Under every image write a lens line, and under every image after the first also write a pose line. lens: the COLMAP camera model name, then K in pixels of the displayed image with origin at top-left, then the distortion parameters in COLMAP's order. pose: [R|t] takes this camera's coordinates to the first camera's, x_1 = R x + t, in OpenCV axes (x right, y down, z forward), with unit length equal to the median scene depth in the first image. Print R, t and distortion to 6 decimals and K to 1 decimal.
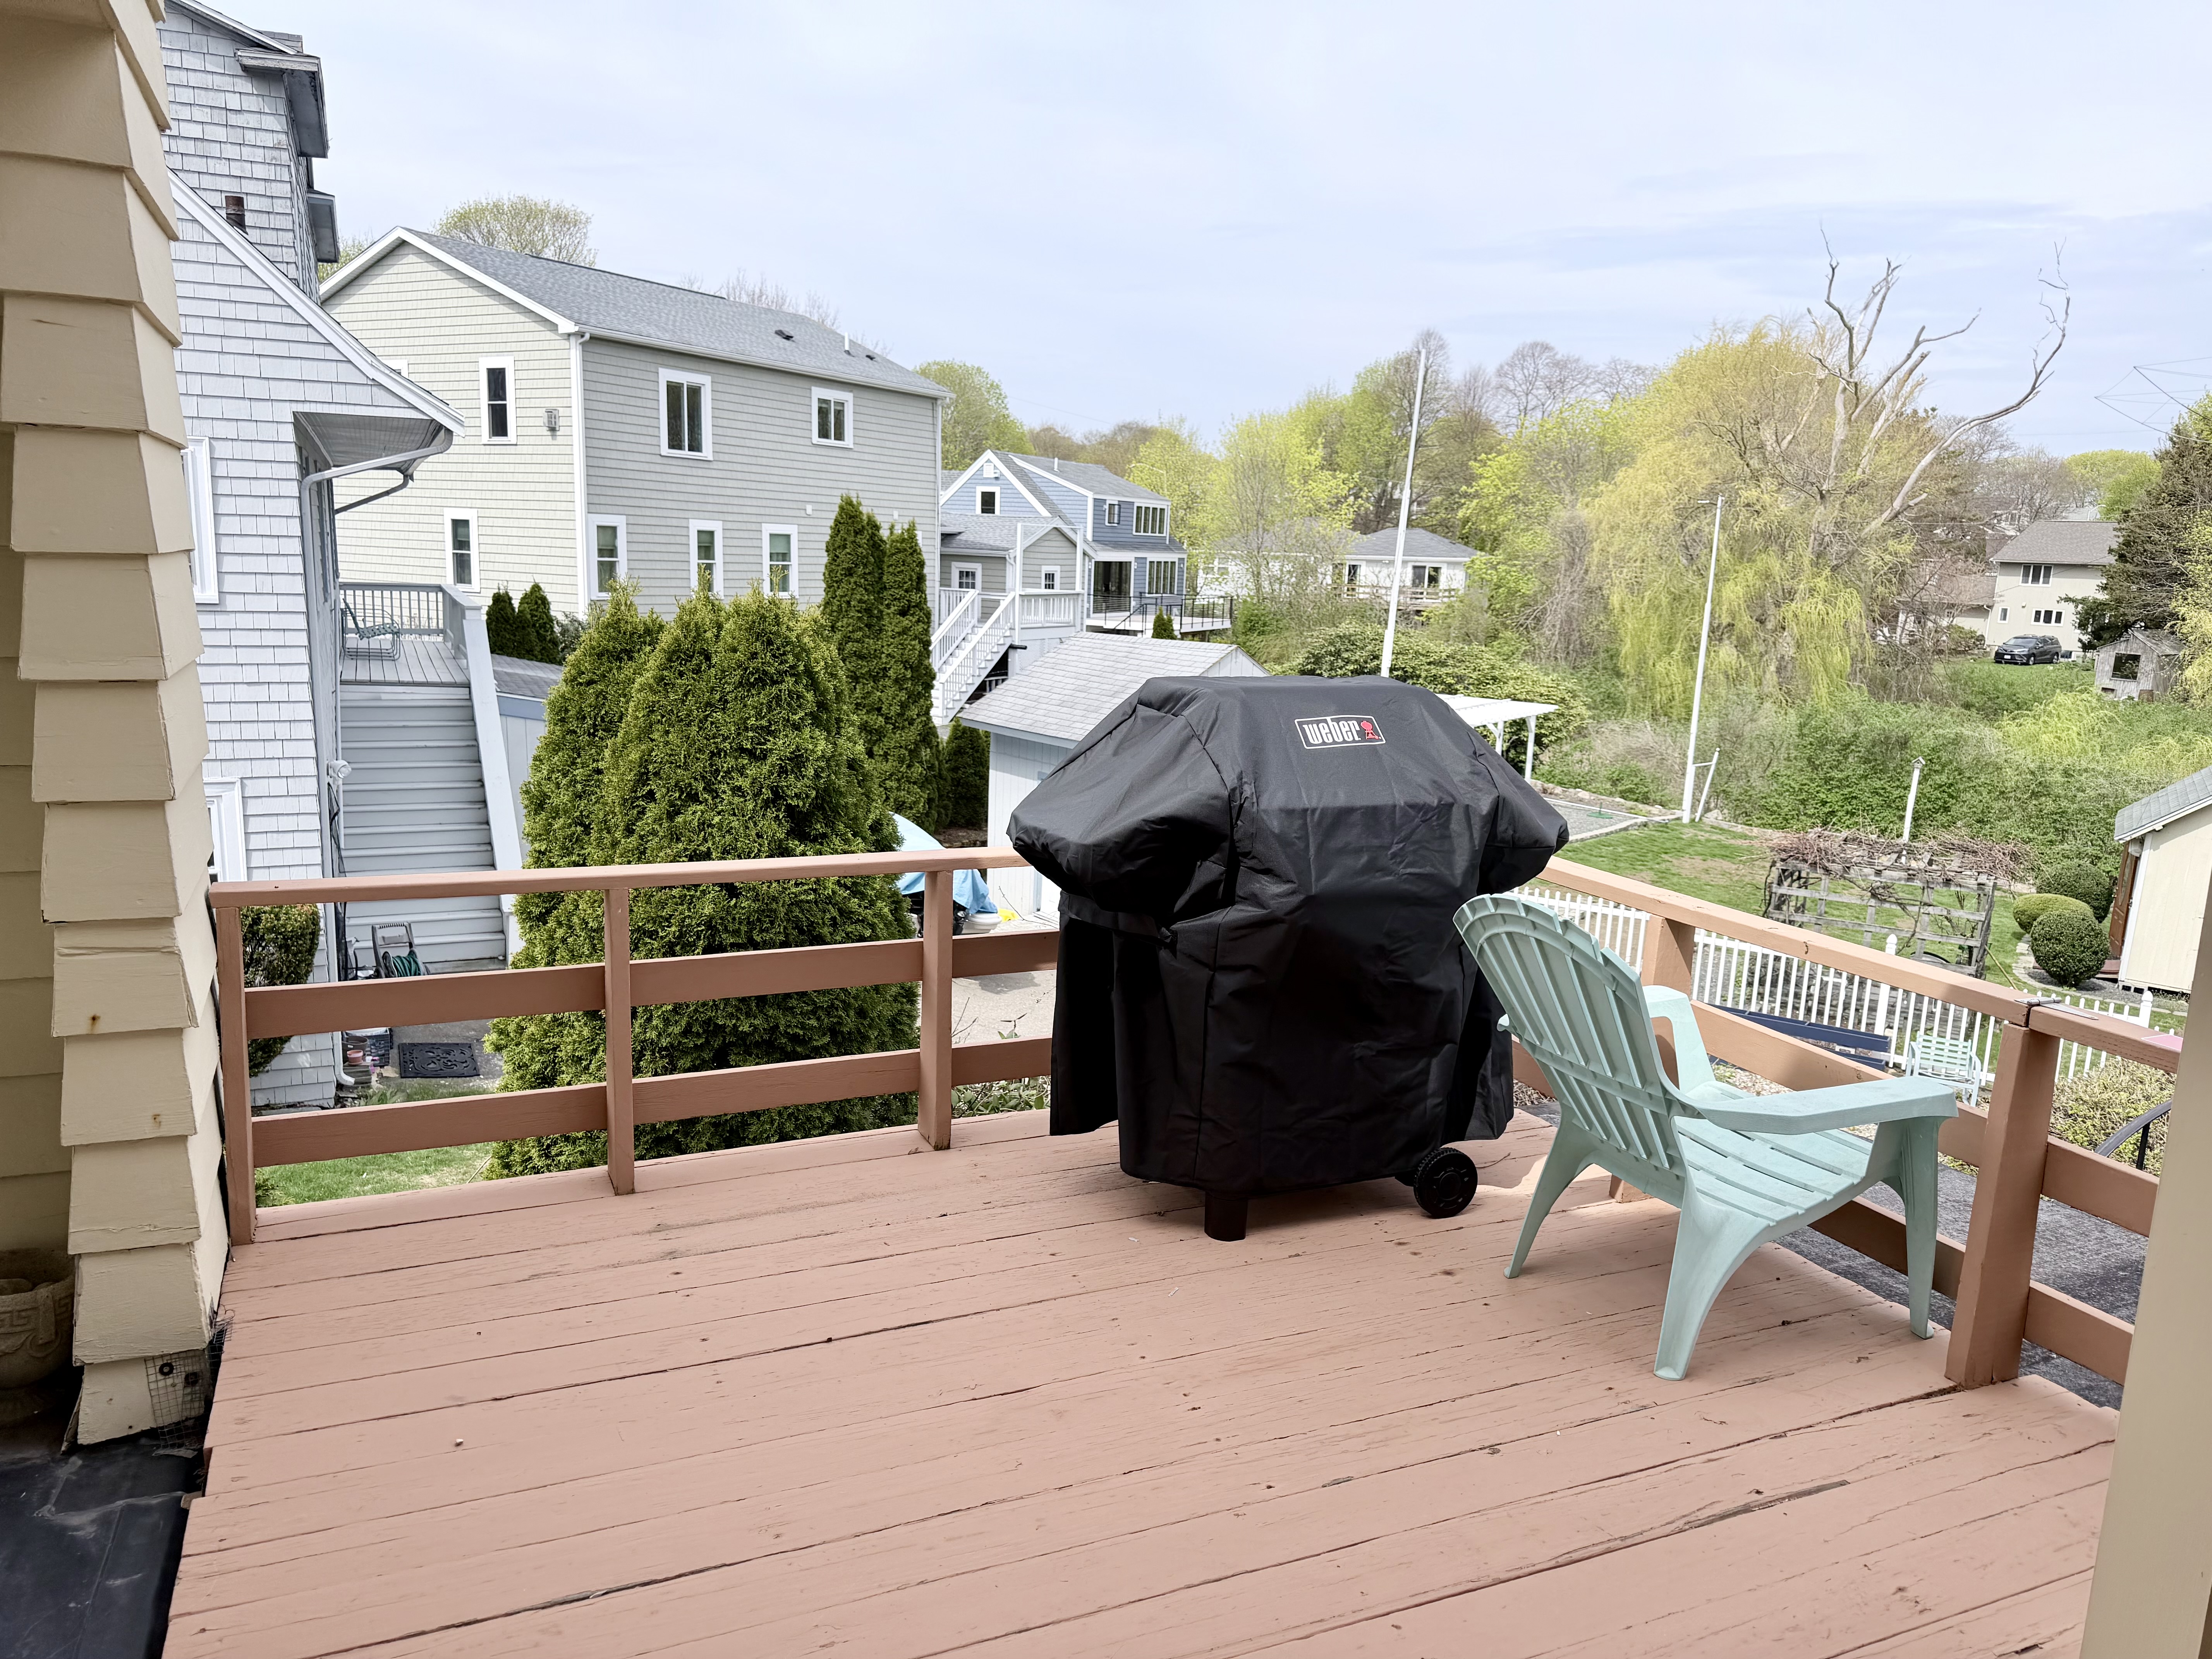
lens RADIAL K [[1584.2, 0, 1089.6], [0, 1584.2, 870.1], [0, 0, 1]] dist [0.044648, -0.054317]
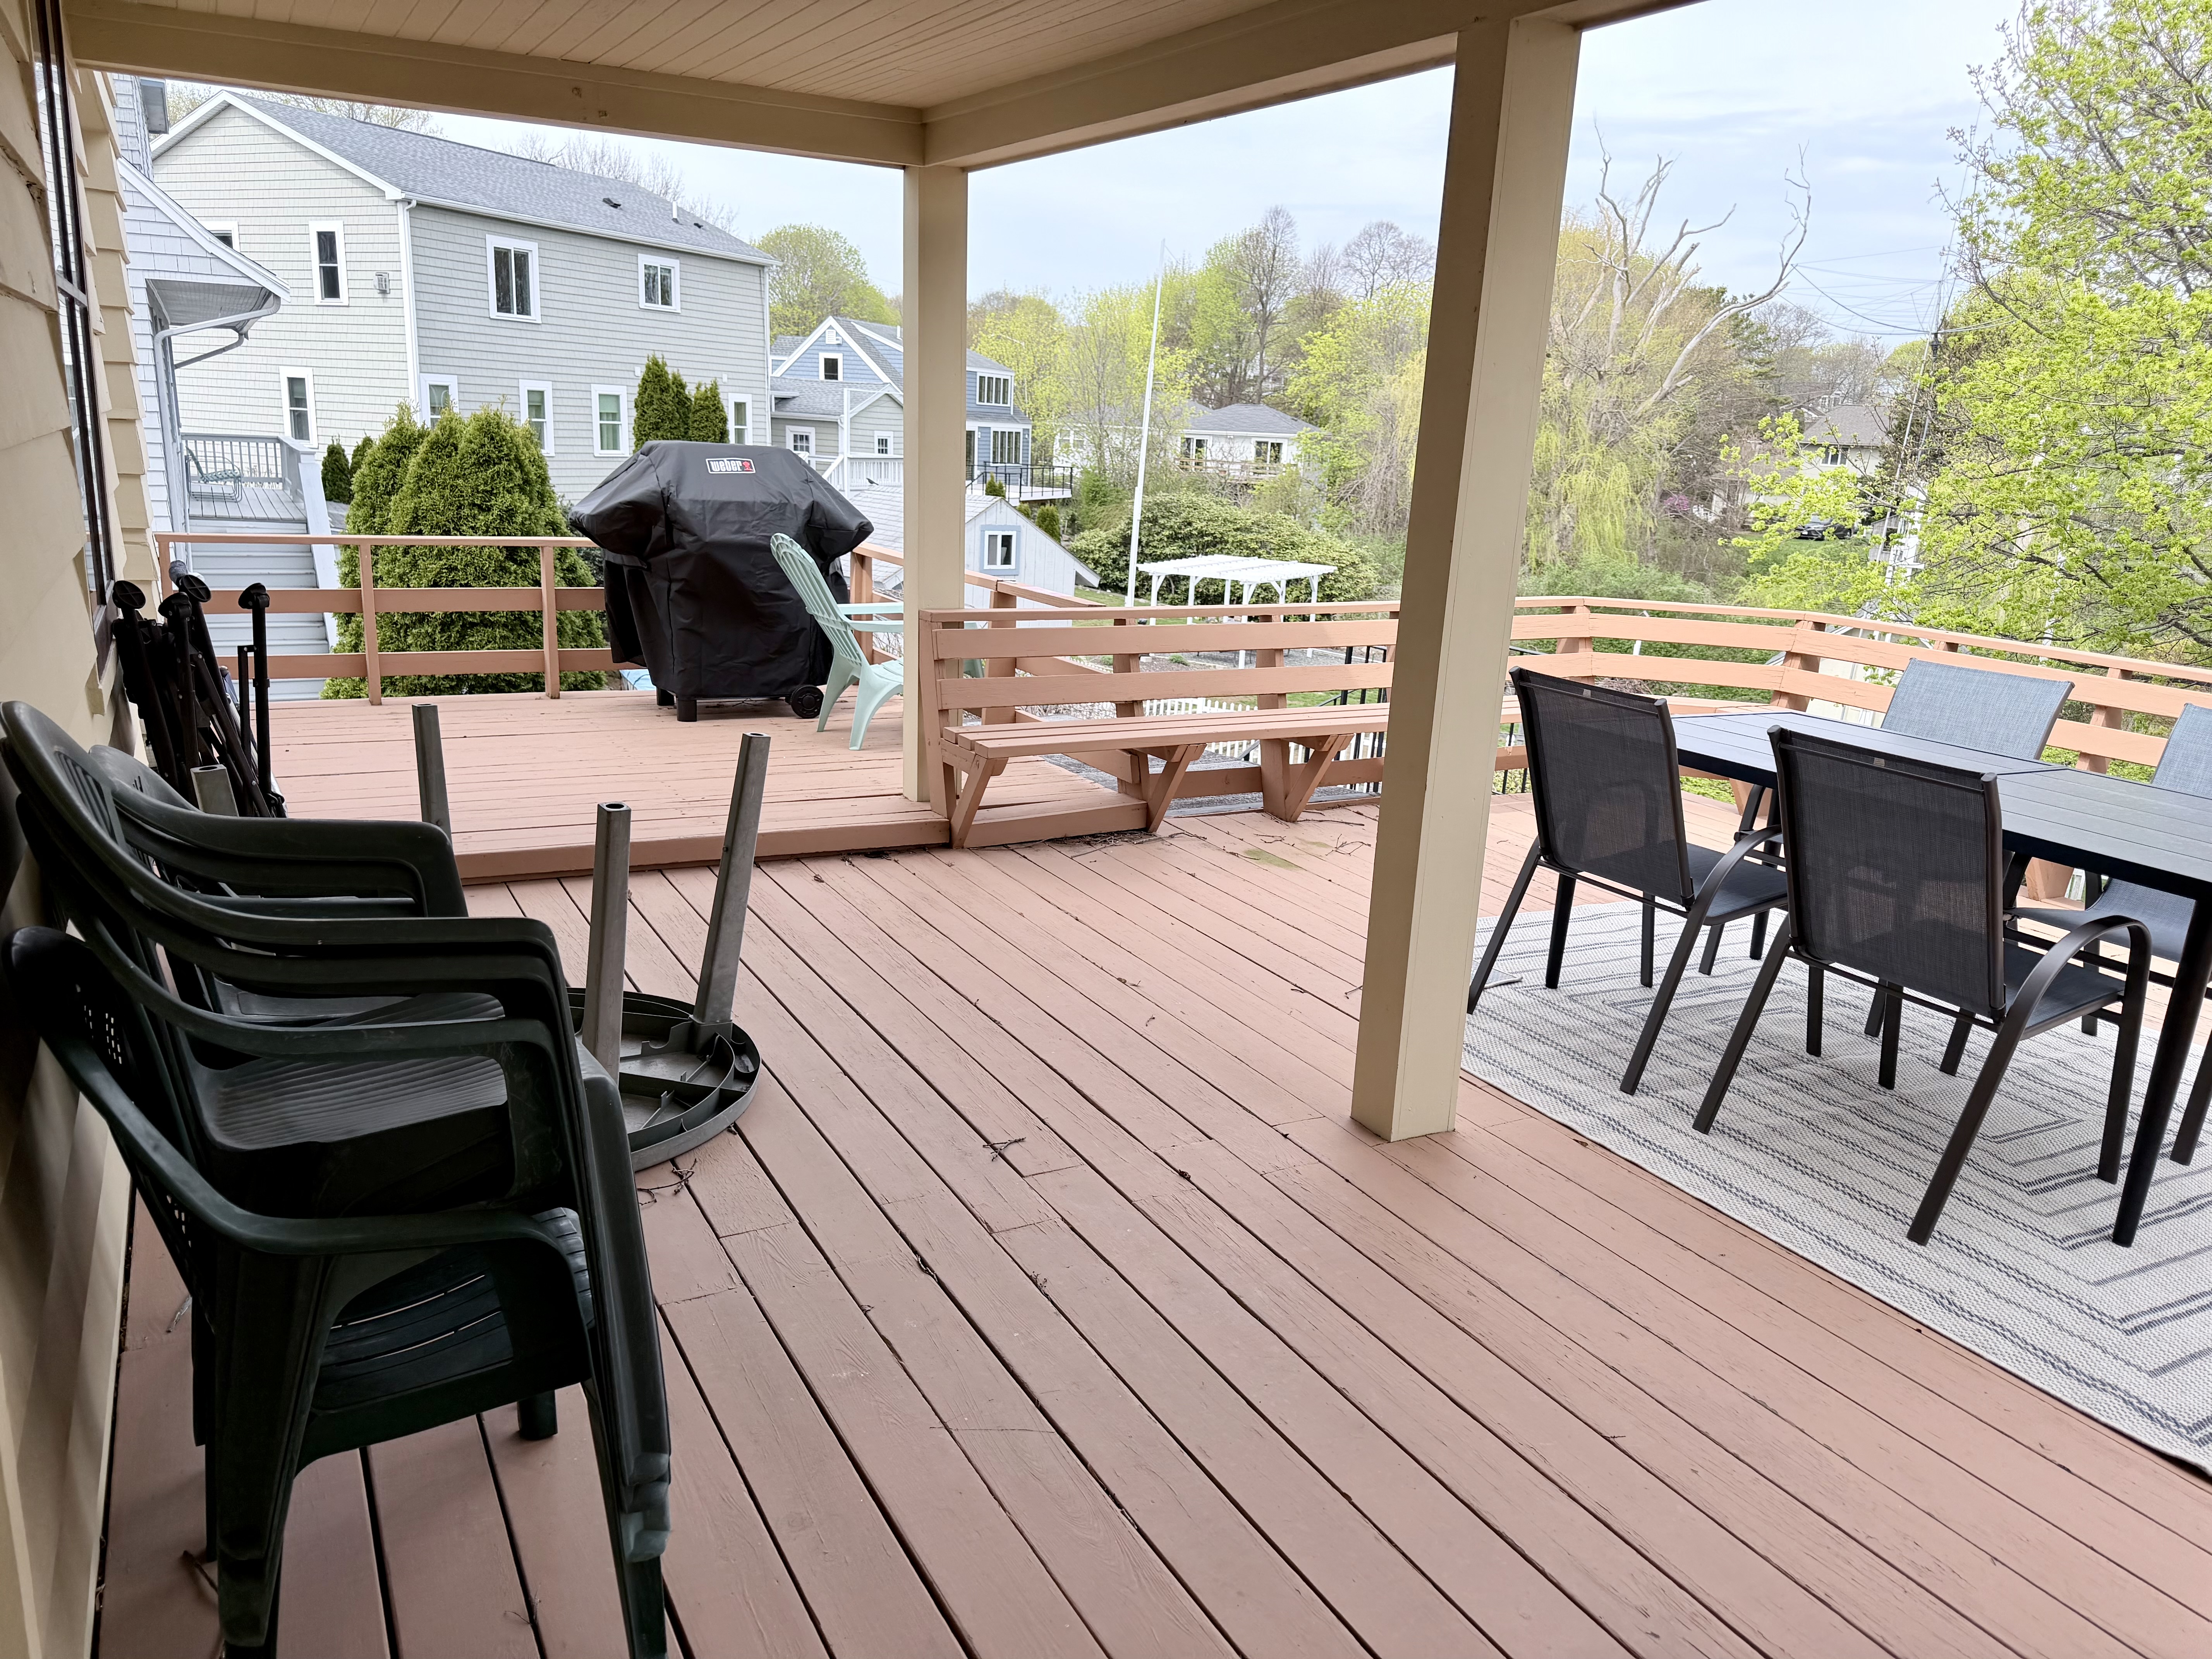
lens RADIAL K [[1584.2, 0, 1122.3], [0, 1584.2, 855.3], [0, 0, 1]] dist [0.044648, -0.054317]
pose [[0.995843, -0.012537, 0.090215, 0.048368], [0.006652, 0.997848, 0.065238, 0.029147], [-0.090839, -0.064367, 0.993783, -0.115336]]
